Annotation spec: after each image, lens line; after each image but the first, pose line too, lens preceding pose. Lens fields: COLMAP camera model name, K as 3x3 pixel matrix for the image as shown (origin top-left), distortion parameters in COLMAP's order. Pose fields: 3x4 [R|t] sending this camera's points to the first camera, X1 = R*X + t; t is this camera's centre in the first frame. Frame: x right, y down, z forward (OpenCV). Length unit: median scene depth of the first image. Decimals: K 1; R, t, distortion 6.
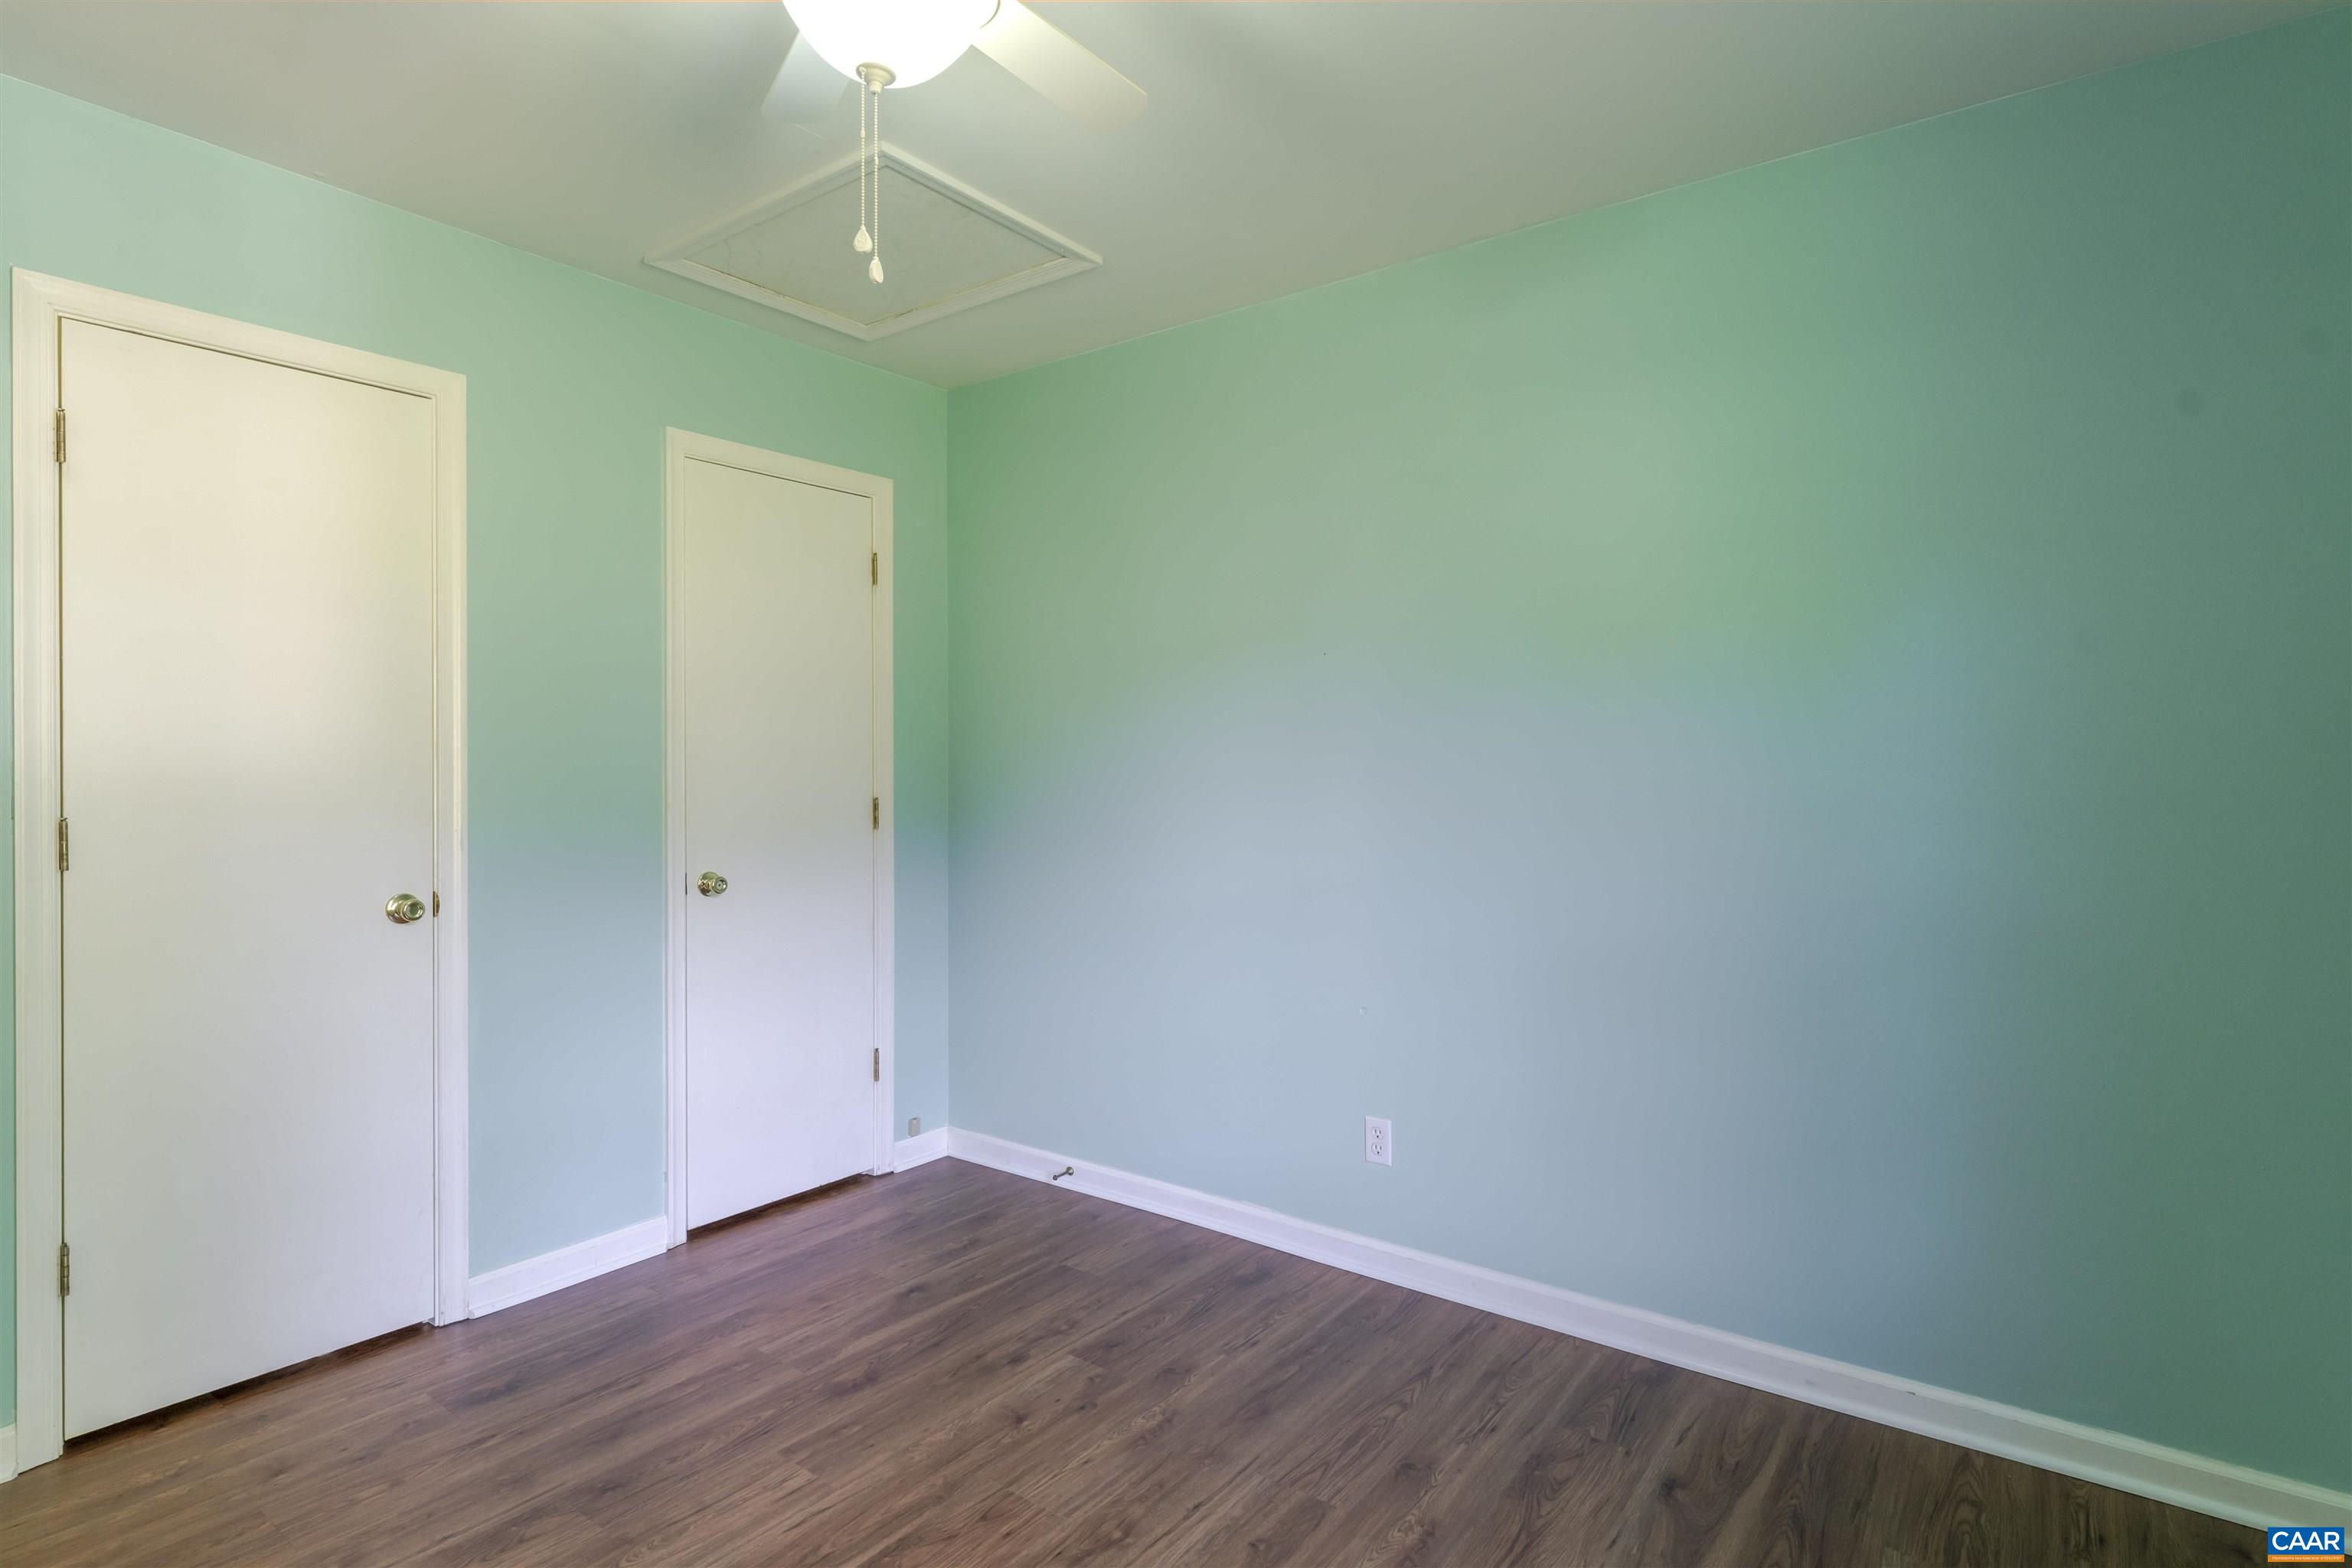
lens RADIAL K [[1204.8, 0, 1164.7], [0, 1204.8, 785.5], [0, 0, 1]] dist [0.000781, -0.000933]
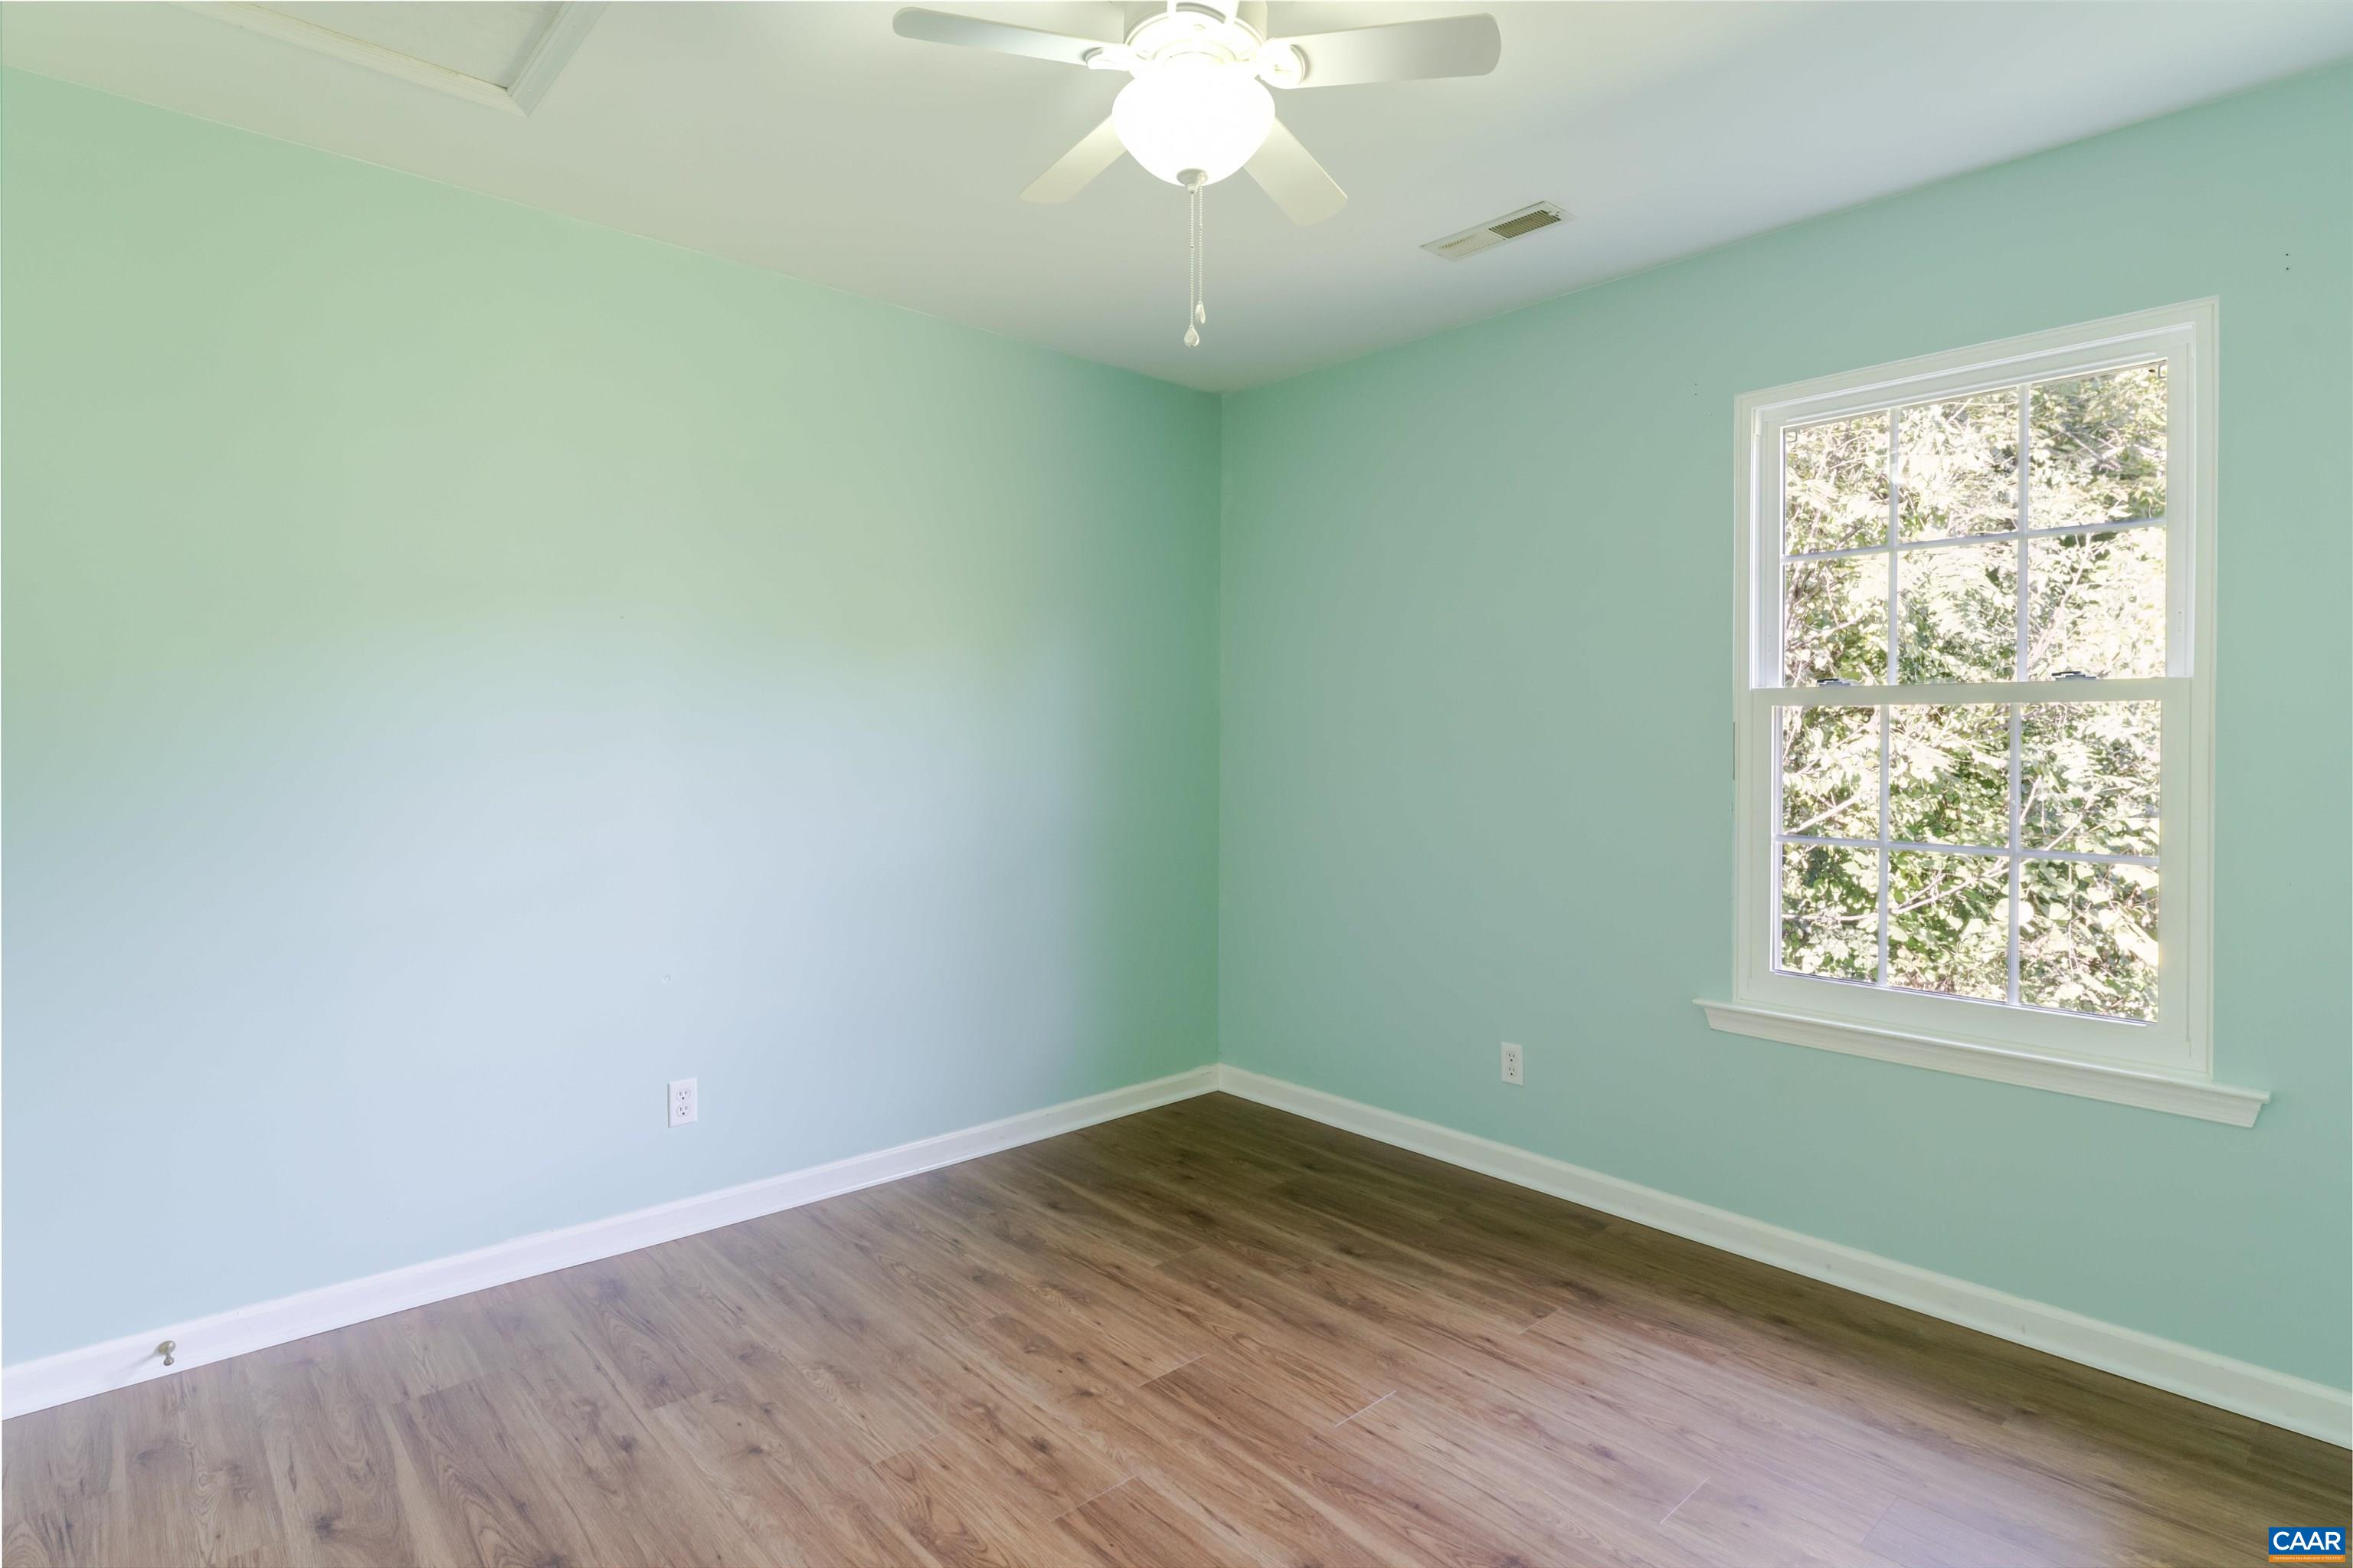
lens RADIAL K [[1205.4, 0, 1160.3], [0, 1205.4, 737.9], [0, 0, 1]] dist [0.000781, -0.000933]
pose [[0.186787, 0.001282, 0.982400, -0.871656], [0.016235, 0.999859, -0.004392, -0.002166], [-0.982266, 0.016769, 0.186740, 0.473701]]
